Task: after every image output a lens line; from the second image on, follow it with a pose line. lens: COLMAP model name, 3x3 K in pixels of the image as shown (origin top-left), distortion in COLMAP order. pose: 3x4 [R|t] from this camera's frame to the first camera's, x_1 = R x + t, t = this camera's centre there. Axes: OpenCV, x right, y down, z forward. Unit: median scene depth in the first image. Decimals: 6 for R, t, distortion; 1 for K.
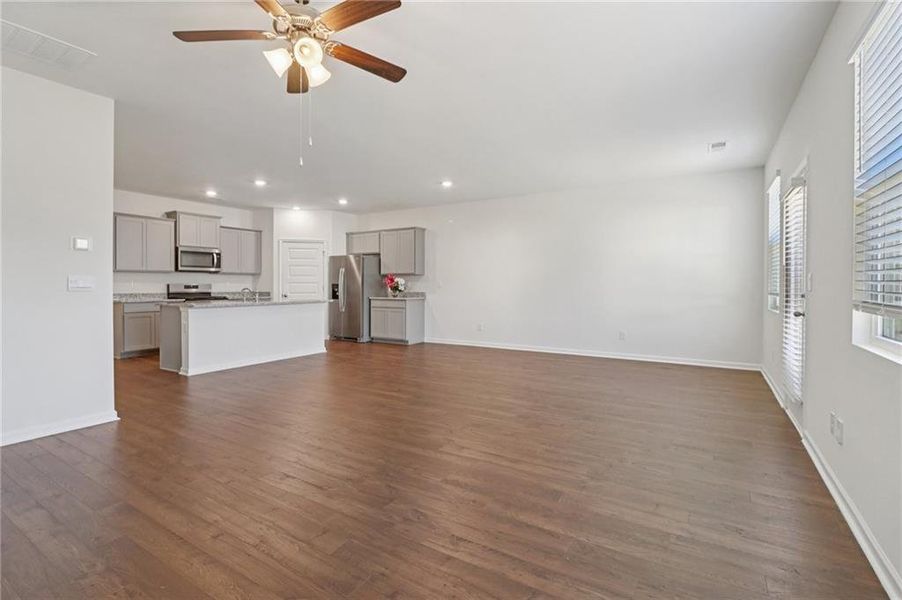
lens RADIAL K [[419.1, 0, 454.4], [0, 419.1, 286.2], [0, 0, 1]] dist [-0.000987, -0.011469]
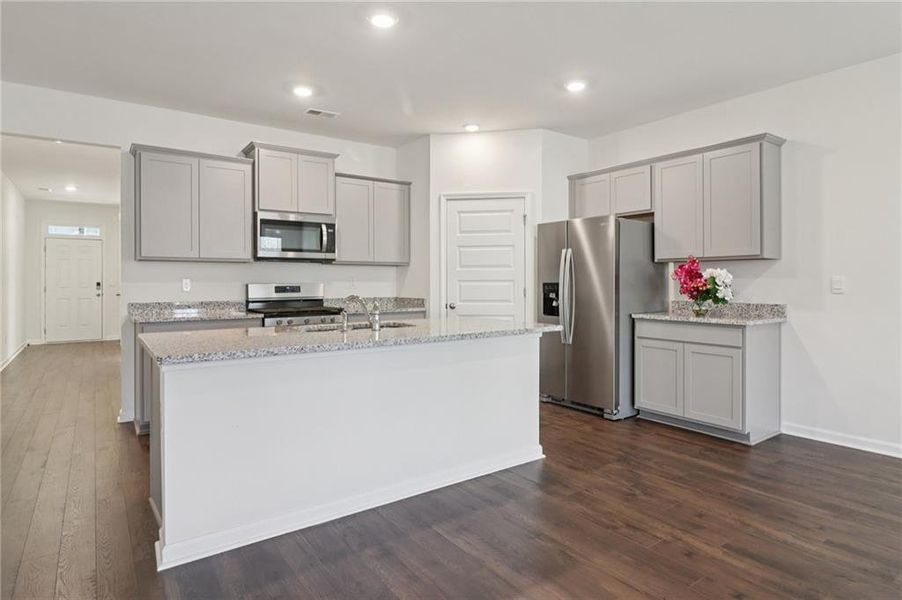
lens RADIAL K [[508.2, 0, 457.4], [0, 508.2, 276.7], [0, 0, 1]] dist [0.000518, -0.000075]
pose [[0.922381, -0.004920, -0.386251, -0.168859], [0.000694, 0.999938, -0.011080, -0.006404], [0.386282, 0.009952, 0.922327, 0.459175]]
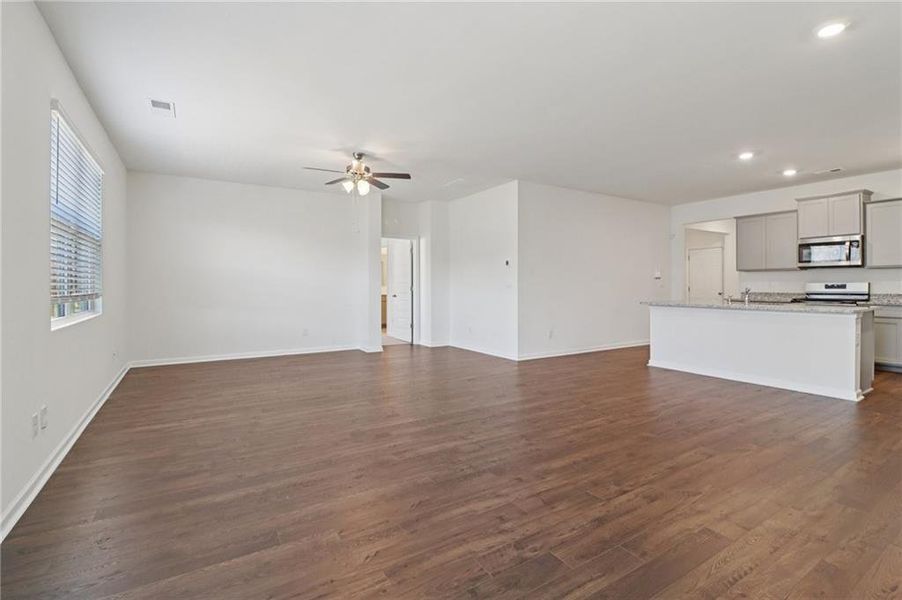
lens RADIAL K [[419.1, 0, 456.1], [0, 419.1, 287.9], [0, 0, 1]] dist [-0.000987, -0.011469]
pose [[-0.442423, 0.007232, -0.896777, 0.381568], [-0.000933, 0.999963, 0.008525, -0.001269], [0.896806, 0.004608, -0.442400, 0.659976]]
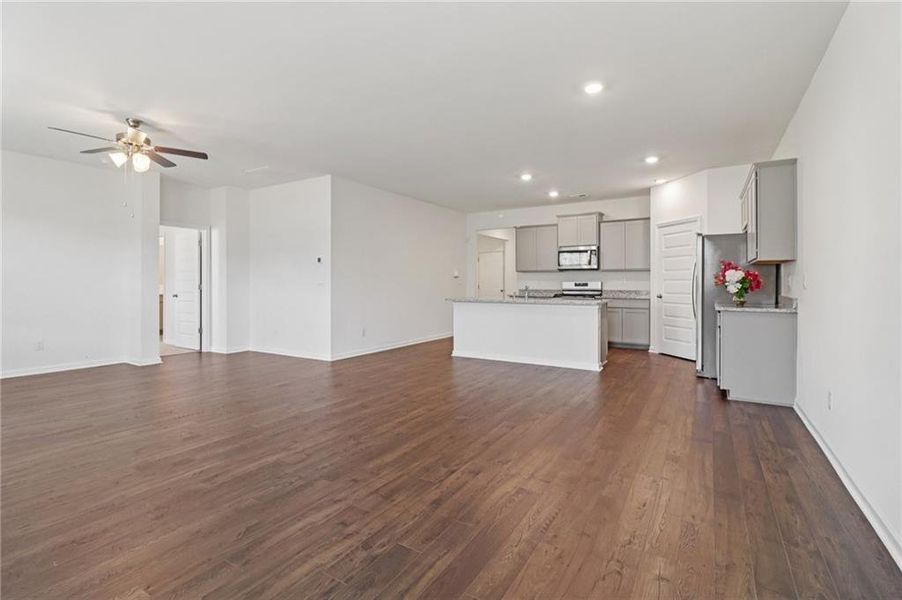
lens RADIAL K [[419.1, 0, 454.2], [0, 419.1, 282.8], [0, 0, 1]] dist [-0.000987, -0.011469]
pose [[0.006863, -0.000588, -0.999976, 0.388644], [-0.003178, 0.999995, -0.000610, -0.000673], [0.999971, 0.003182, 0.006861, 0.636789]]
